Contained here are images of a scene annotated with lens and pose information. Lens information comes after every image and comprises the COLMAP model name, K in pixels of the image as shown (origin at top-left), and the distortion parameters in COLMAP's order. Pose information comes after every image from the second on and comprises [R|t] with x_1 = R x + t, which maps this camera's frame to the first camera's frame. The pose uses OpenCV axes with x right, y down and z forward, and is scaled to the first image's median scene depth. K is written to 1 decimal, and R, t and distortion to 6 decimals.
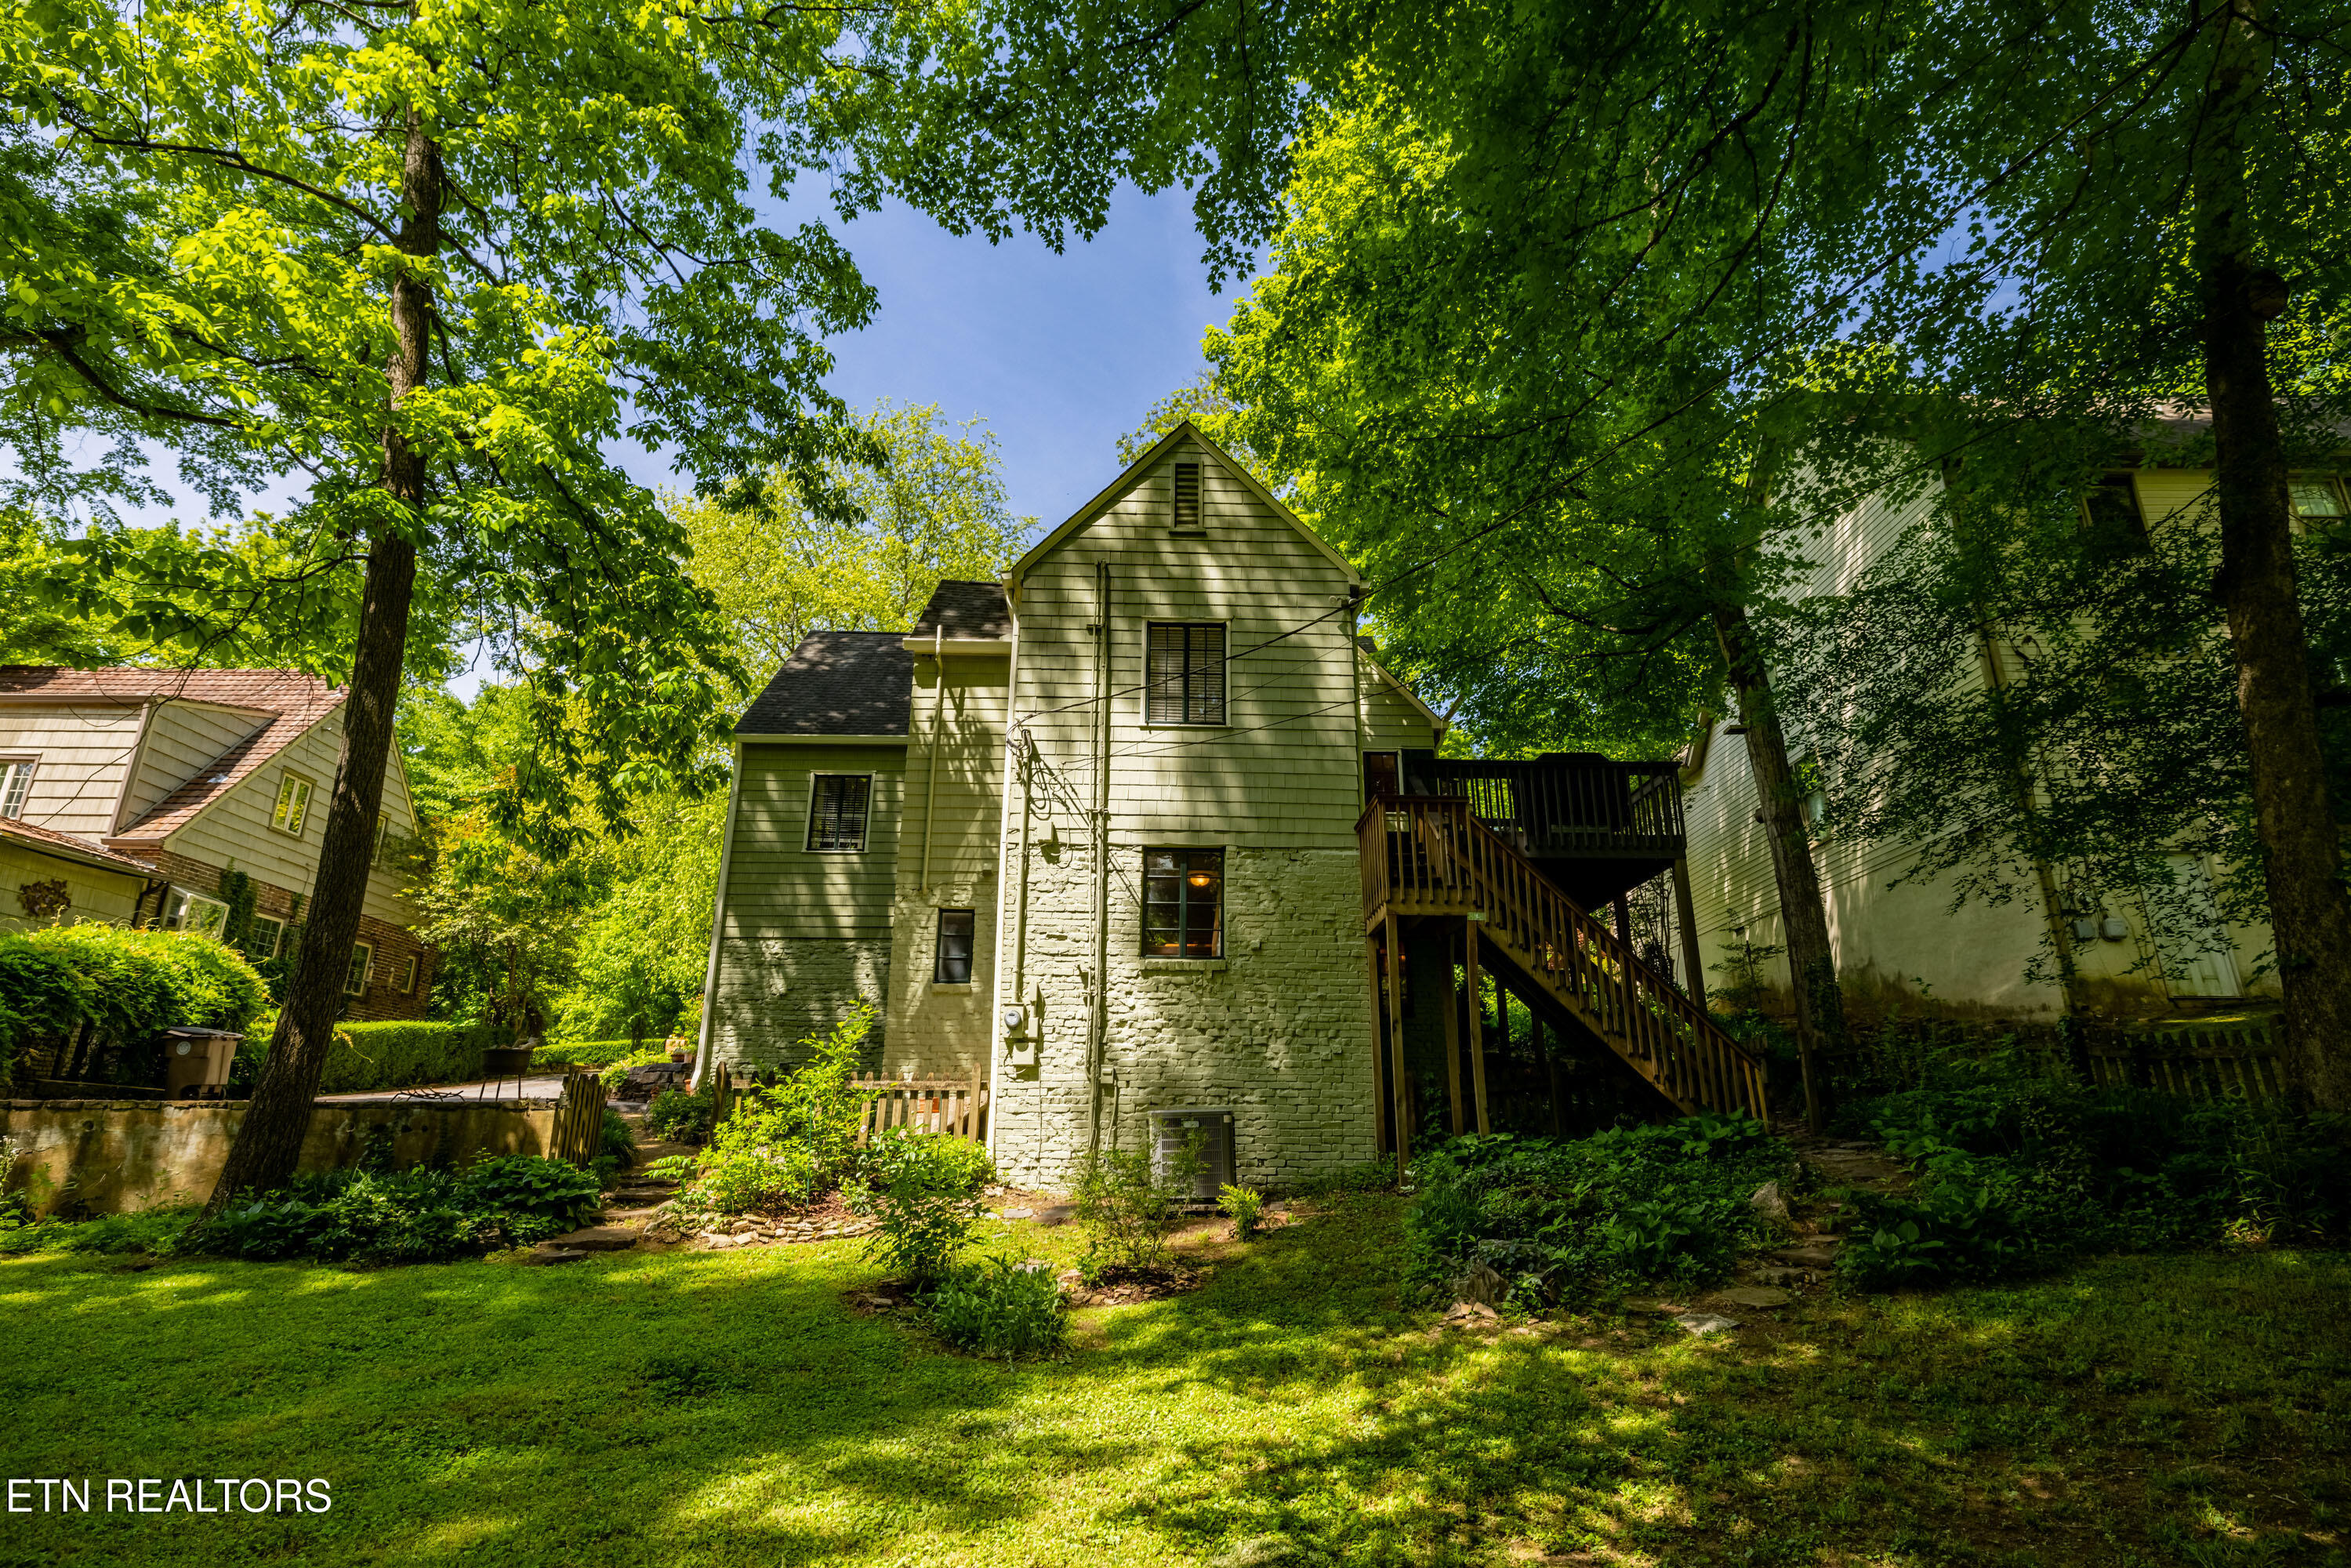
lens RADIAL K [[1146.0, 0, 1174.1], [0, 1146.0, 790.3], [0, 0, 1]] dist [0.001300, 0.000050]
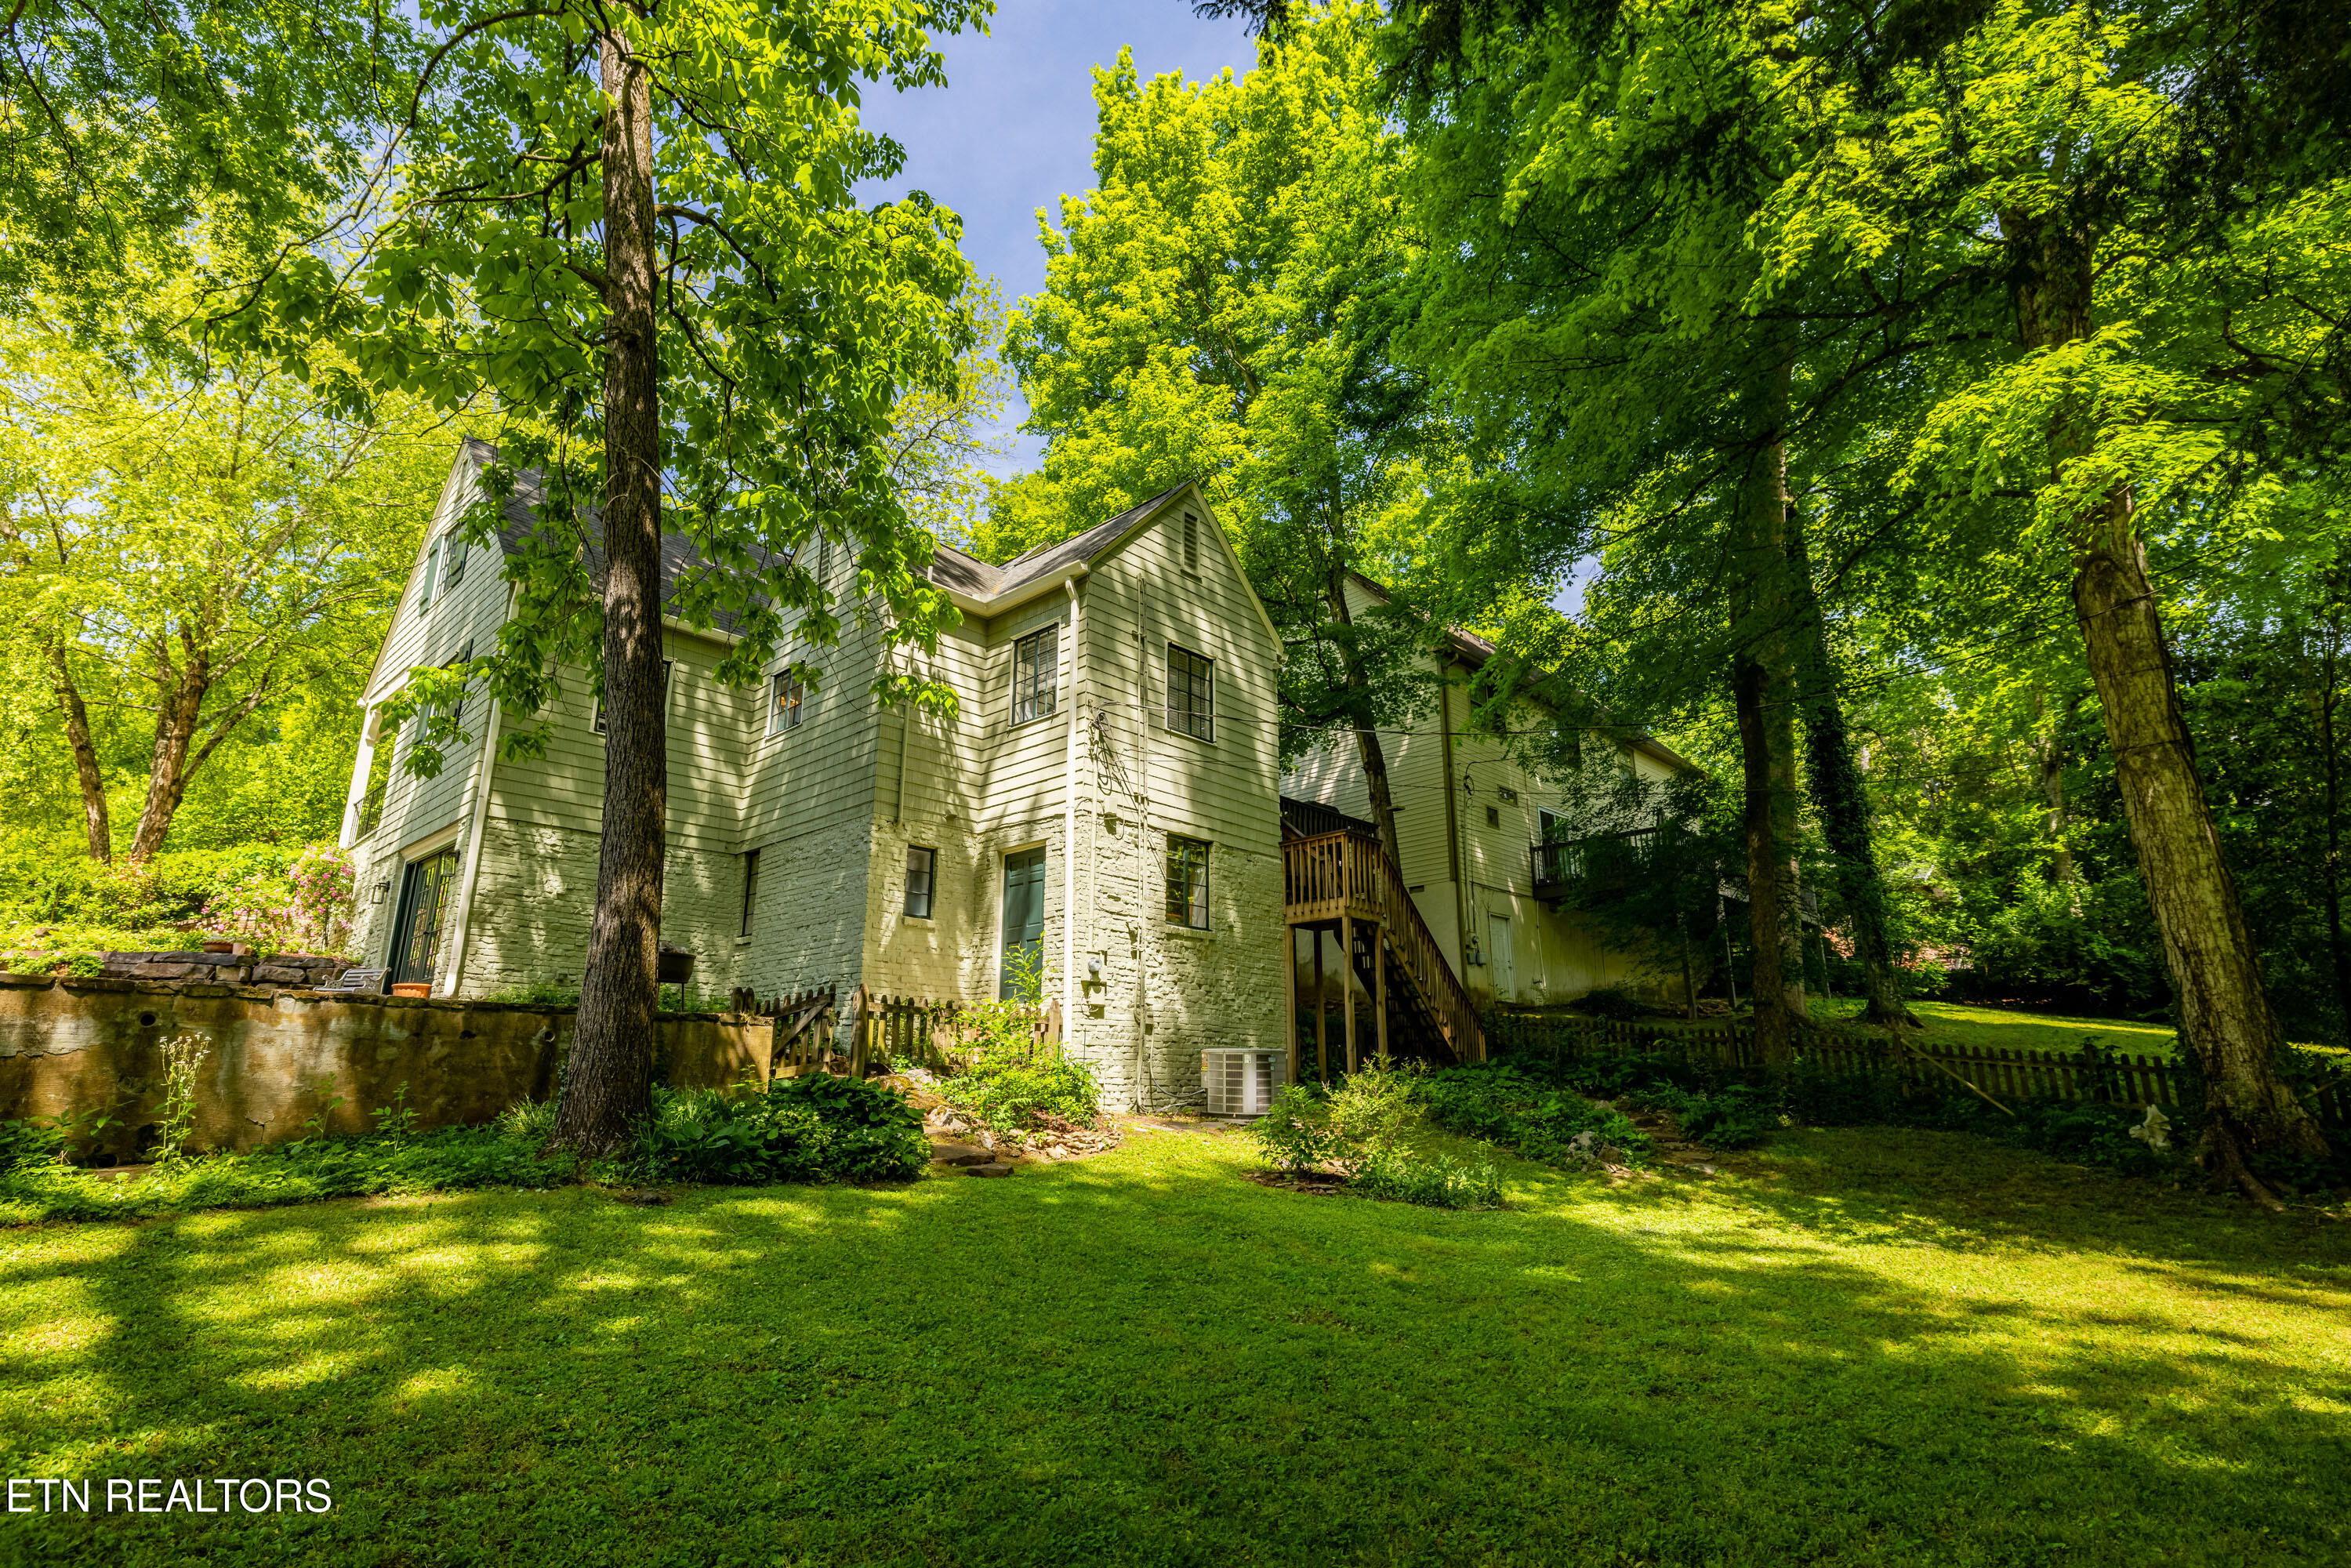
lens RADIAL K [[1146.0, 0, 1174.4], [0, 1146.0, 781.8], [0, 0, 1]] dist [0.001300, 0.000050]
pose [[0.712041, 0.189222, 0.676160, -0.846655], [-0.214681, 0.975556, -0.046934, 0.052976], [-0.668513, -0.111740, 0.735258, 0.112437]]
